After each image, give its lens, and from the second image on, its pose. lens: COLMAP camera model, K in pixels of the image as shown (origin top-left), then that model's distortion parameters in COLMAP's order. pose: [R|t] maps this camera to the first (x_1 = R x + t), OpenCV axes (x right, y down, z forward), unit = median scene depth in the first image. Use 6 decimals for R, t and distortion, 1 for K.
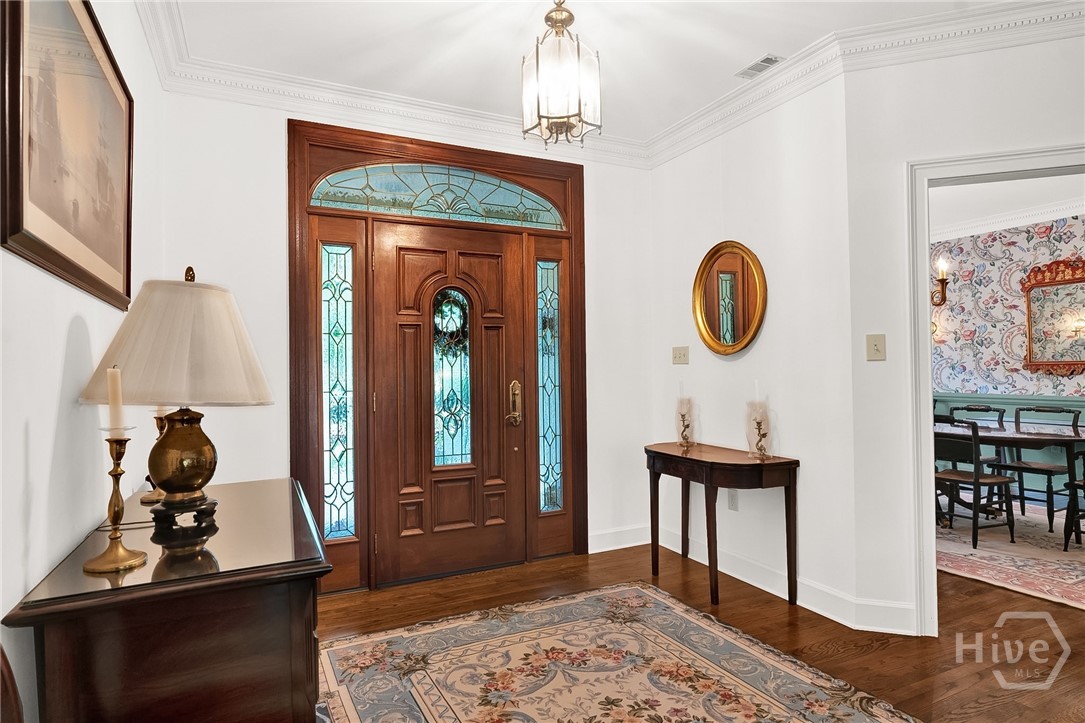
lens RADIAL K [[593.1, 0, 537.4], [0, 593.1, 363.5], [0, 0, 1]] dist [-0.013248, 0.007633]
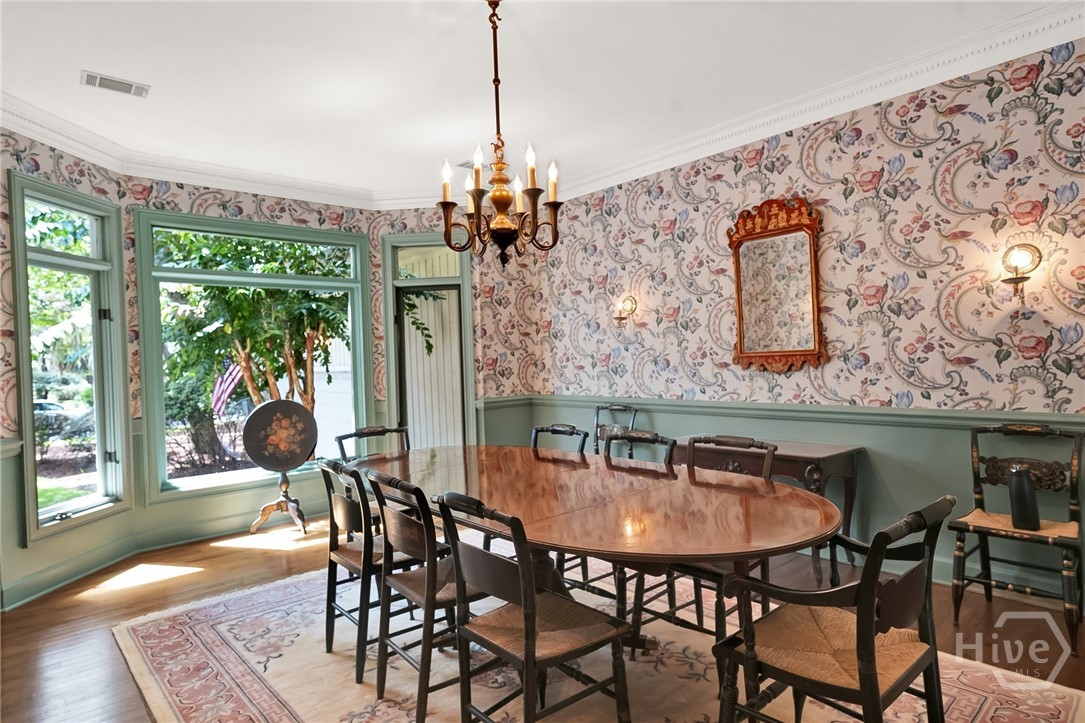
lens RADIAL K [[593.1, 0, 544.5], [0, 593.1, 356.9], [0, 0, 1]] dist [-0.013248, 0.007633]
pose [[0.957342, -0.022179, 0.288104, 0.316590], [0.022296, 0.999747, 0.002878, -0.001474], [-0.288095, 0.003668, 0.957595, 0.616993]]
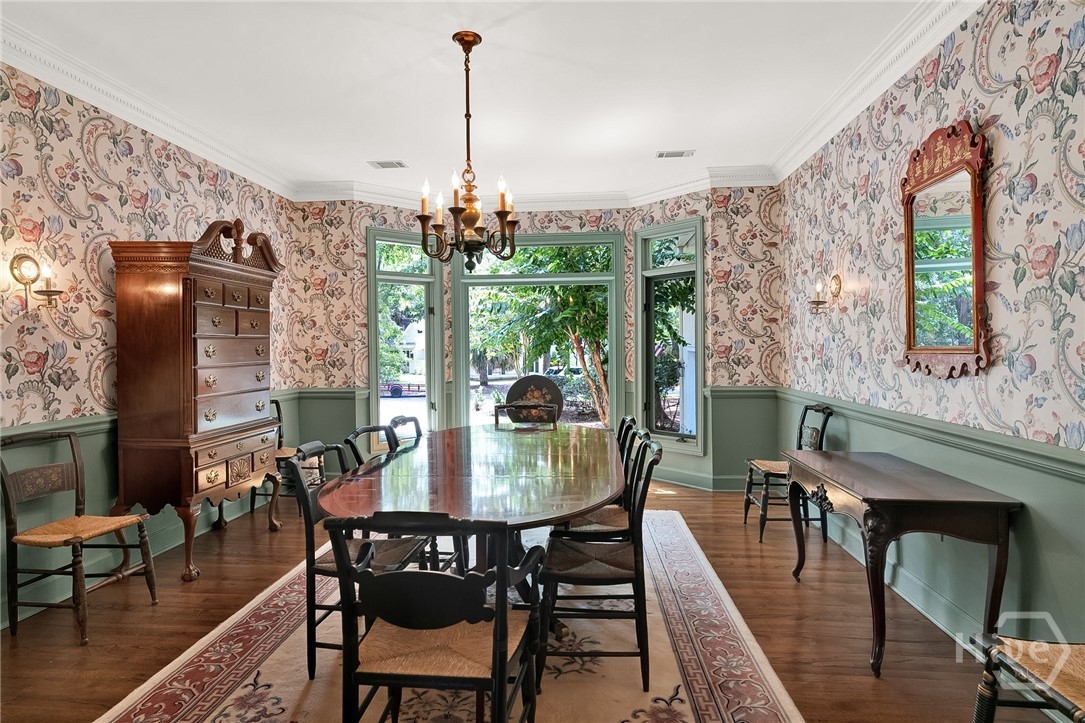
lens RADIAL K [[593.1, 0, 548.4], [0, 593.1, 358.1], [0, 0, 1]] dist [-0.013248, 0.007633]
pose [[0.869887, 0.009663, -0.493157, 0.706122], [0.004891, 0.999590, 0.028214, -0.006301], [0.493227, -0.026955, 0.869483, 0.621535]]
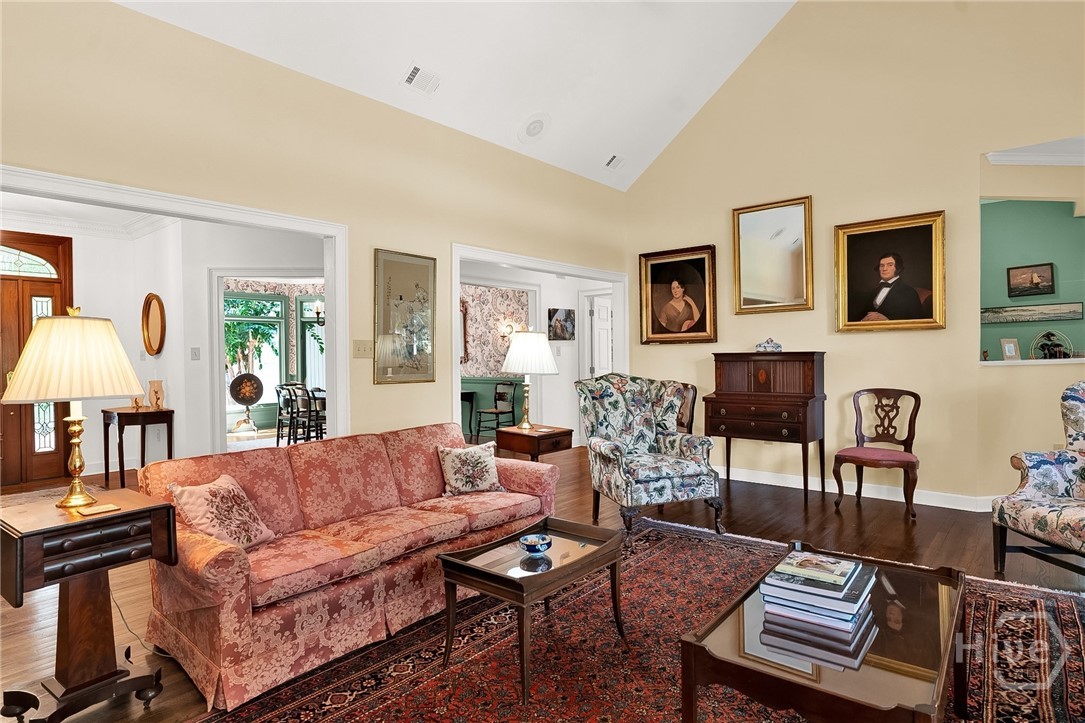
lens RADIAL K [[593.1, 0, 546.4], [0, 593.1, 357.2], [0, 0, 1]] dist [-0.013248, 0.007633]
pose [[0.904587, -0.001577, 0.426287, 0.263816], [-0.000980, 0.999983, 0.005779, -0.008959], [-0.426289, -0.005645, 0.904569, -0.474901]]
